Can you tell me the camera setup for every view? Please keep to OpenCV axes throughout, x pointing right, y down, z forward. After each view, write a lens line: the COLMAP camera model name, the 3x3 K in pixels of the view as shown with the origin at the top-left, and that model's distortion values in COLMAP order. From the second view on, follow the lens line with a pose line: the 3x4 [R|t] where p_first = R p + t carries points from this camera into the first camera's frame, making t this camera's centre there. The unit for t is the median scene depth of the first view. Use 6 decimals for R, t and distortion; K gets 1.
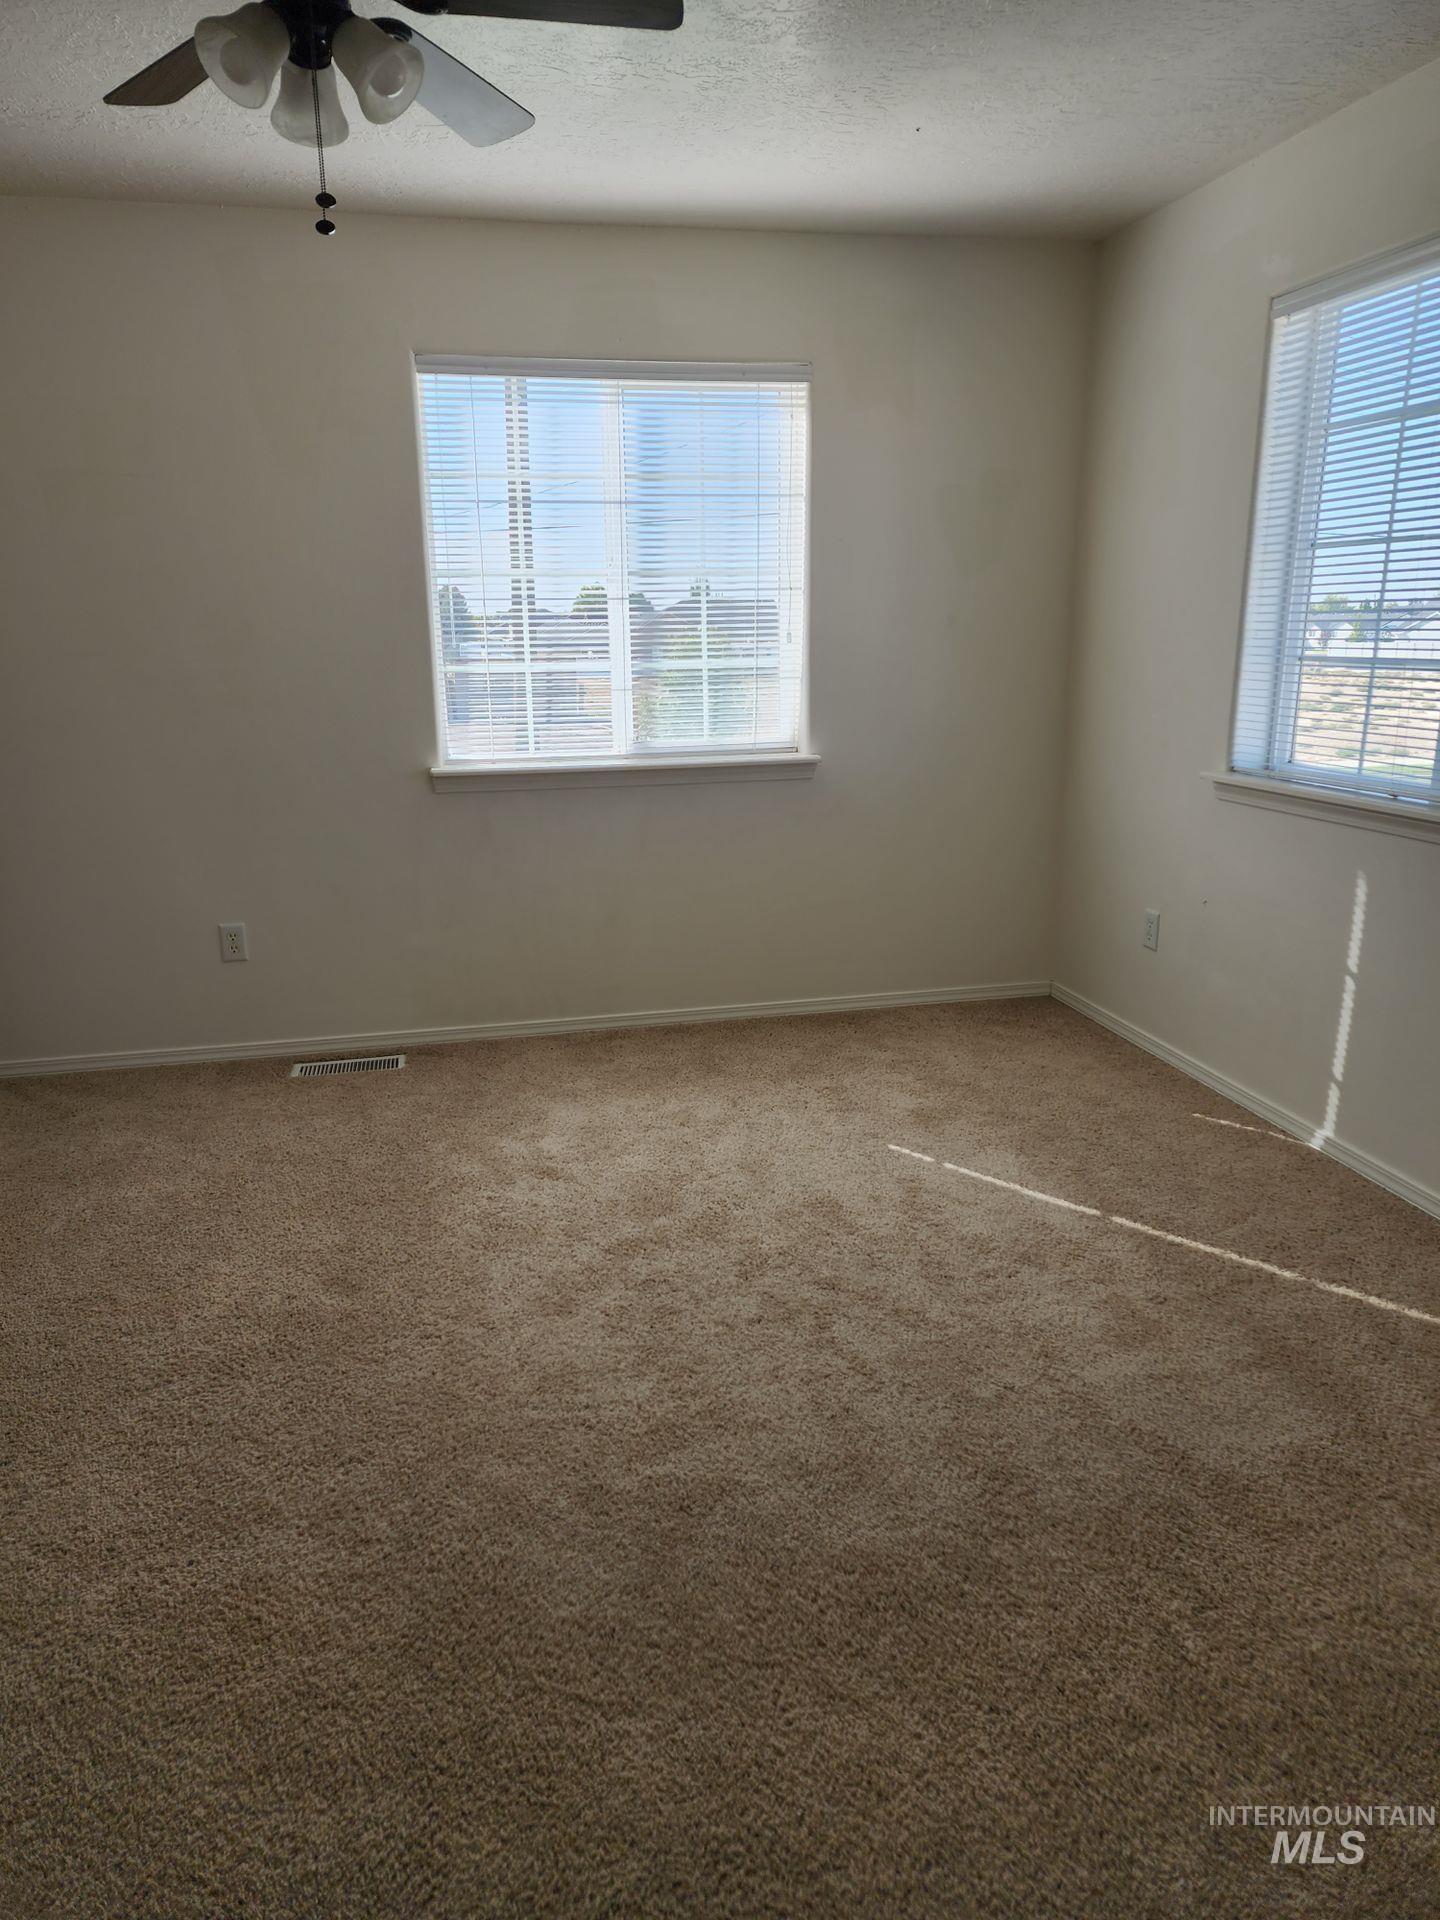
lens RADIAL K [[1301.0, 0, 719.4], [0, 1301.0, 946.8], [0, 0, 1]] dist [0.059555, -0.056086]
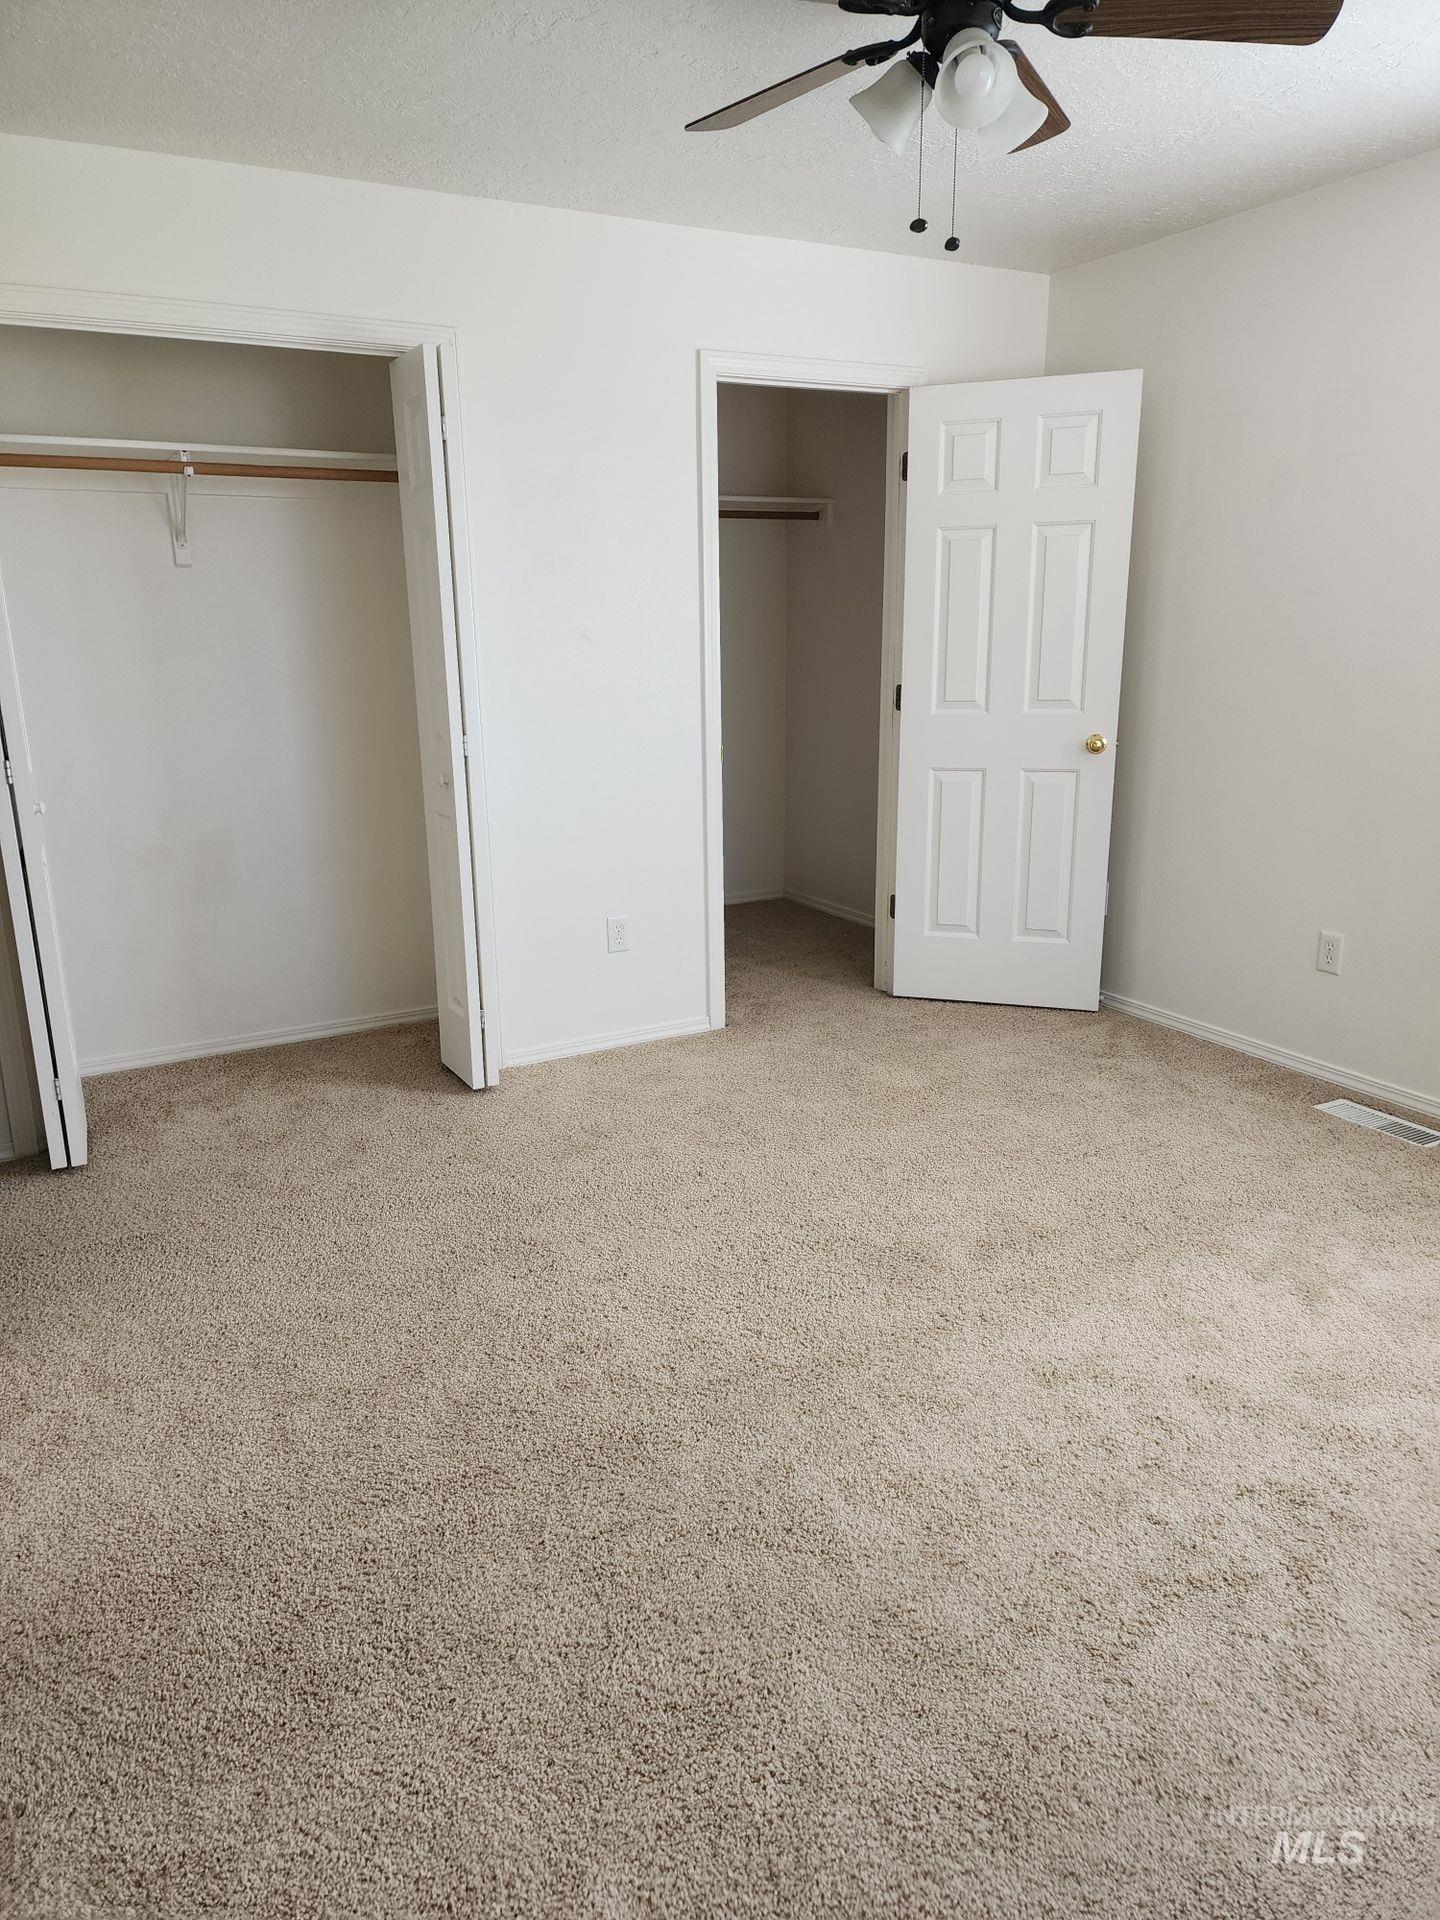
lens RADIAL K [[1301.0, 0, 708.3], [0, 1301.0, 964.6], [0, 0, 1]] dist [0.059555, -0.056086]
pose [[0.272130, 0.257392, -0.927197, 0.448067], [-0.234116, 0.952318, 0.195653, -0.088480], [0.933346, 0.163828, 0.319414, 0.342662]]
